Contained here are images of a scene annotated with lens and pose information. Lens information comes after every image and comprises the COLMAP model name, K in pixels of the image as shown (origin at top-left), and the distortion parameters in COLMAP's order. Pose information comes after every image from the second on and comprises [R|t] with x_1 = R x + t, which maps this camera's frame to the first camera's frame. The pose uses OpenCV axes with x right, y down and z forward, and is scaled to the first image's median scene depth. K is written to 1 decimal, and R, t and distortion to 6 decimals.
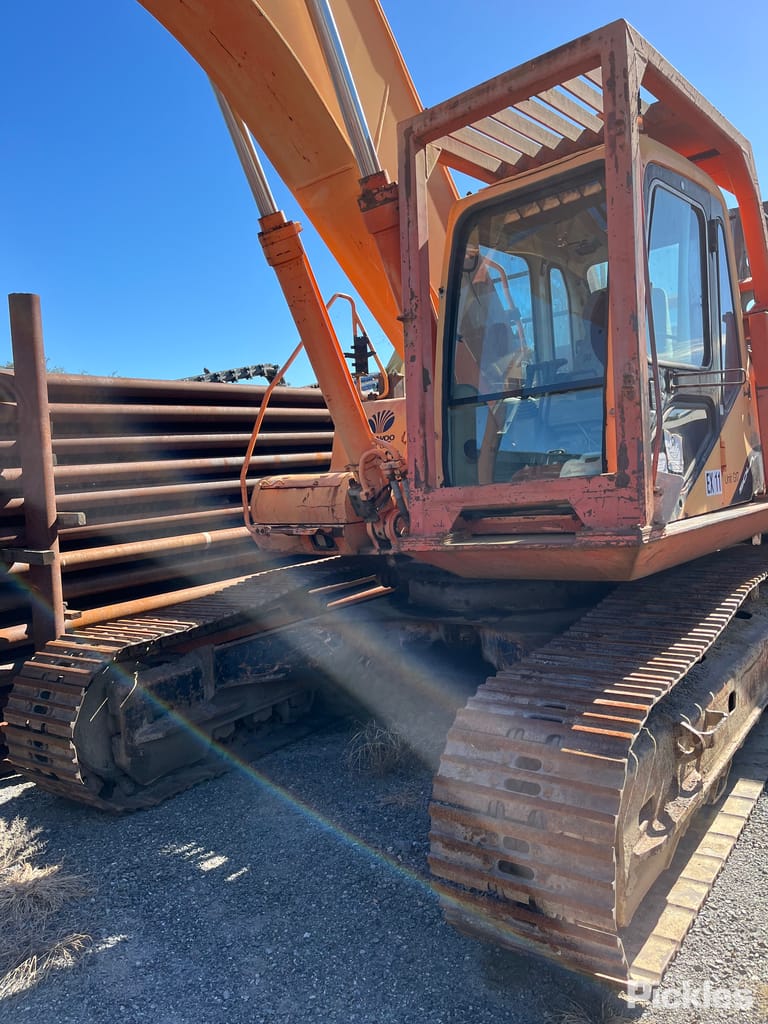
lens RADIAL K [[791.5, 0, 386.6], [0, 791.5, 521.7], [0, 0, 1]] dist [0.026351, 0.000124]
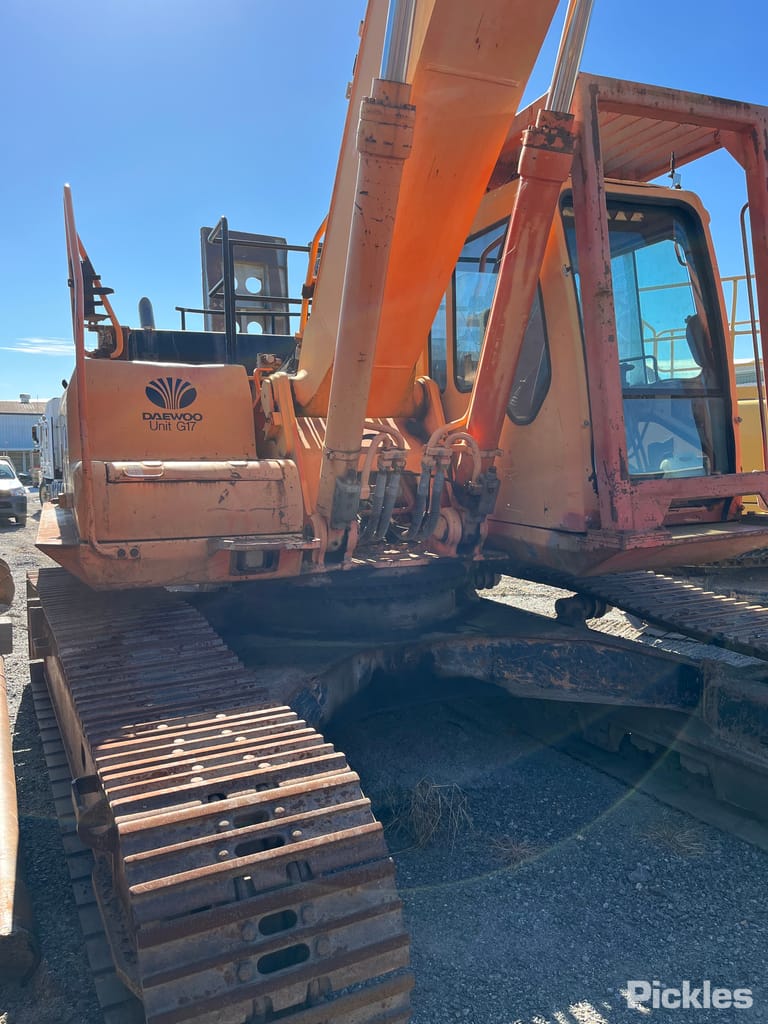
lens RADIAL K [[785.9, 0, 384.0], [0, 785.9, 512.0], [0, 0, 1]] dist [0.010134, -0.002784]
pose [[0.452036, -0.008206, 0.891962, -0.895709], [0.040262, 0.999126, -0.011212, -0.006212], [-0.891091, 0.040980, 0.451971, 0.832445]]
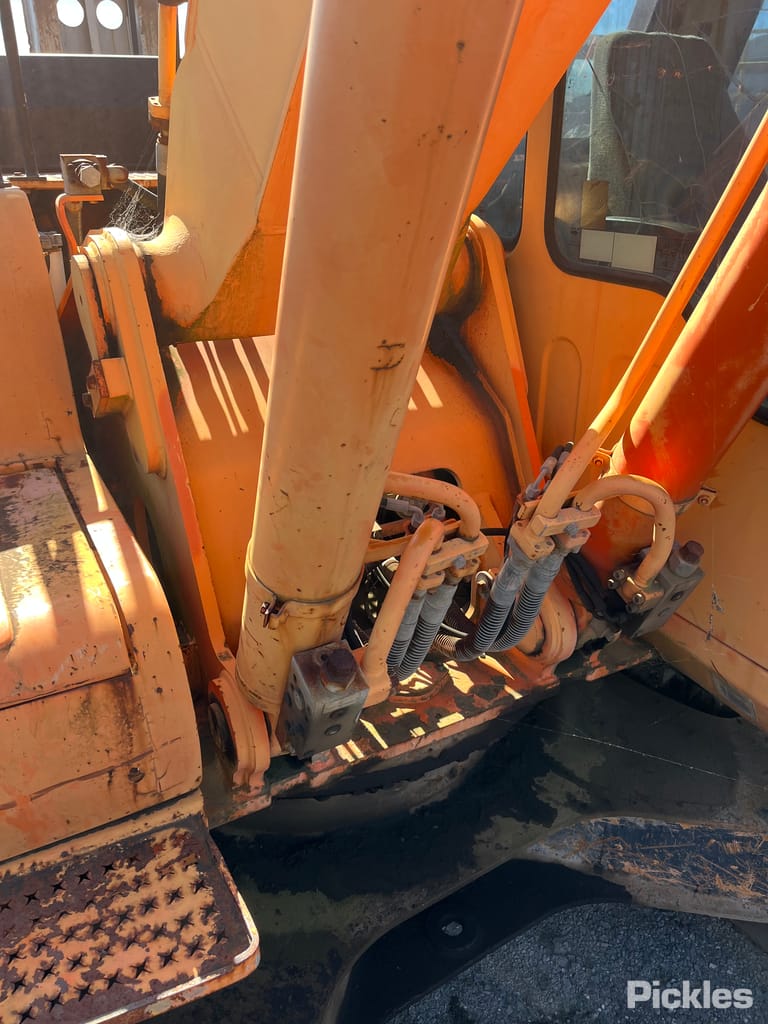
lens RADIAL K [[785.9, 0, 384.0], [0, 785.9, 512.0], [0, 0, 1]] dist [0.010134, -0.002784]
pose [[0.364863, -0.337984, 0.867549, -0.304487], [0.036674, 0.936279, 0.349336, -0.233044], [-0.930339, -0.095643, 0.354009, 1.176921]]
